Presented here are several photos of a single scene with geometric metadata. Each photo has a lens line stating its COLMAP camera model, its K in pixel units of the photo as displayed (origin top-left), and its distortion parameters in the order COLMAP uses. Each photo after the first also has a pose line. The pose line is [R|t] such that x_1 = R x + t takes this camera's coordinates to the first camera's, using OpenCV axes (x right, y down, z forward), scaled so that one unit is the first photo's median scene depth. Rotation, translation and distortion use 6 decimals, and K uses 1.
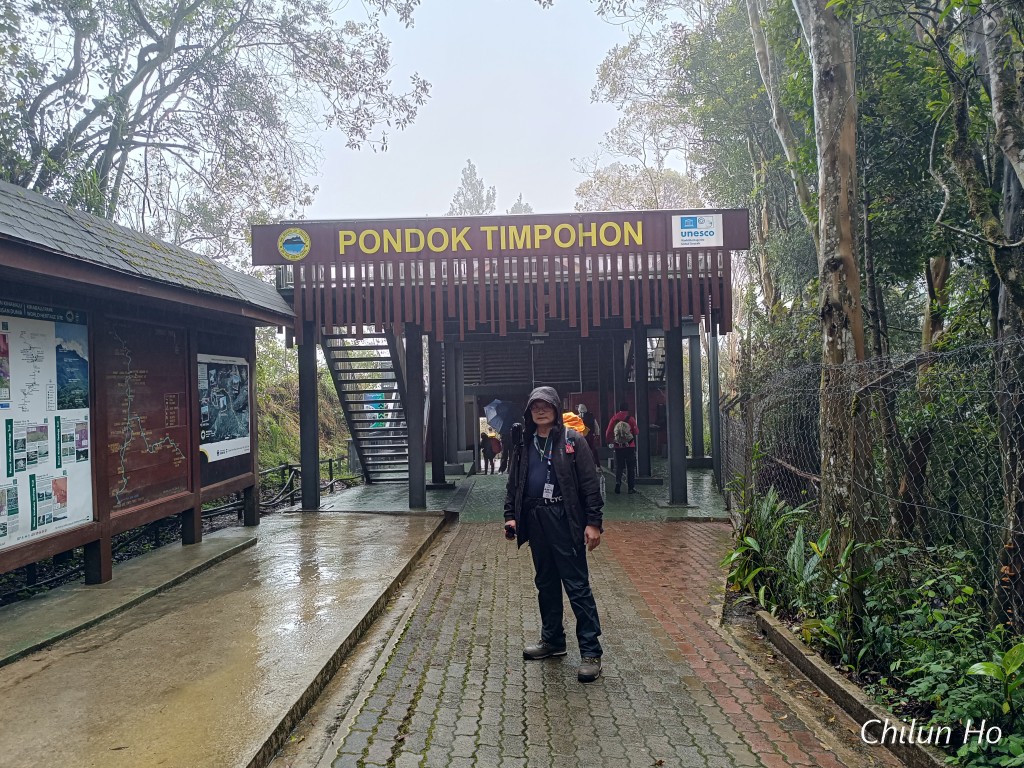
lens RADIAL K [[710.6, 0, 523.1], [0, 710.6, 382.3], [0, 0, 1]] dist [-0.010315, -0.002317]
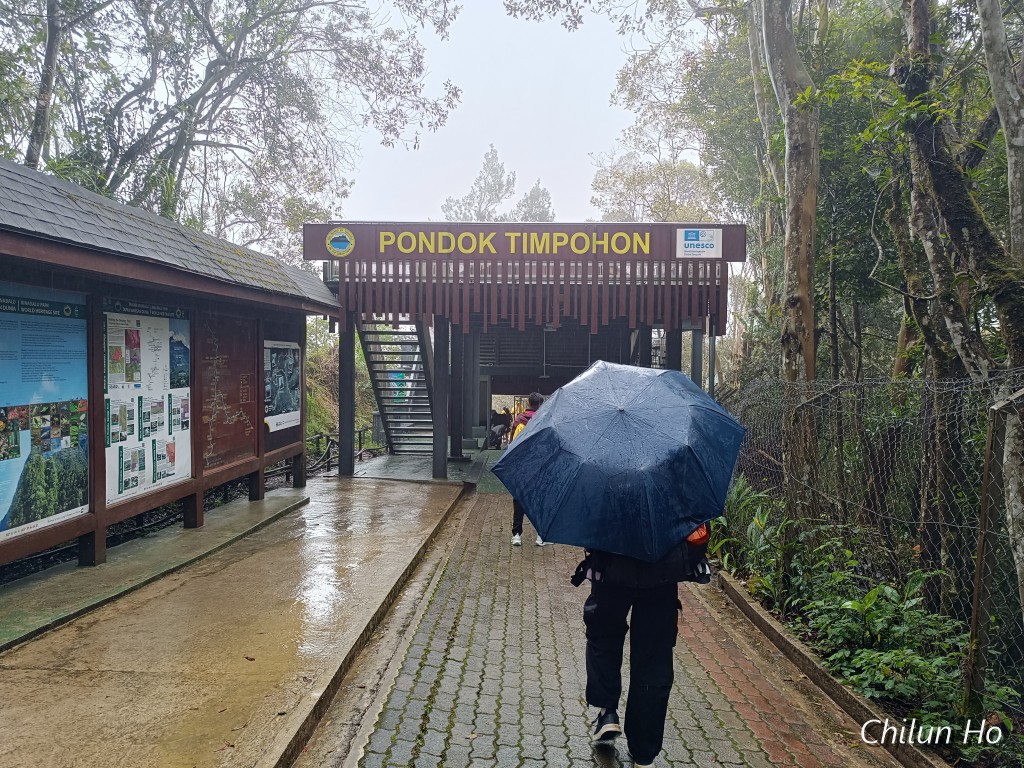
lens RADIAL K [[710.6, 0, 501.6], [0, 710.6, 381.2], [0, 0, 1]] dist [-0.010315, -0.002317]
pose [[0.998400, 0.038759, -0.041180, -0.010517], [-0.037275, 0.998648, 0.036224, -0.024683], [0.042528, -0.034631, 0.998495, -0.136875]]
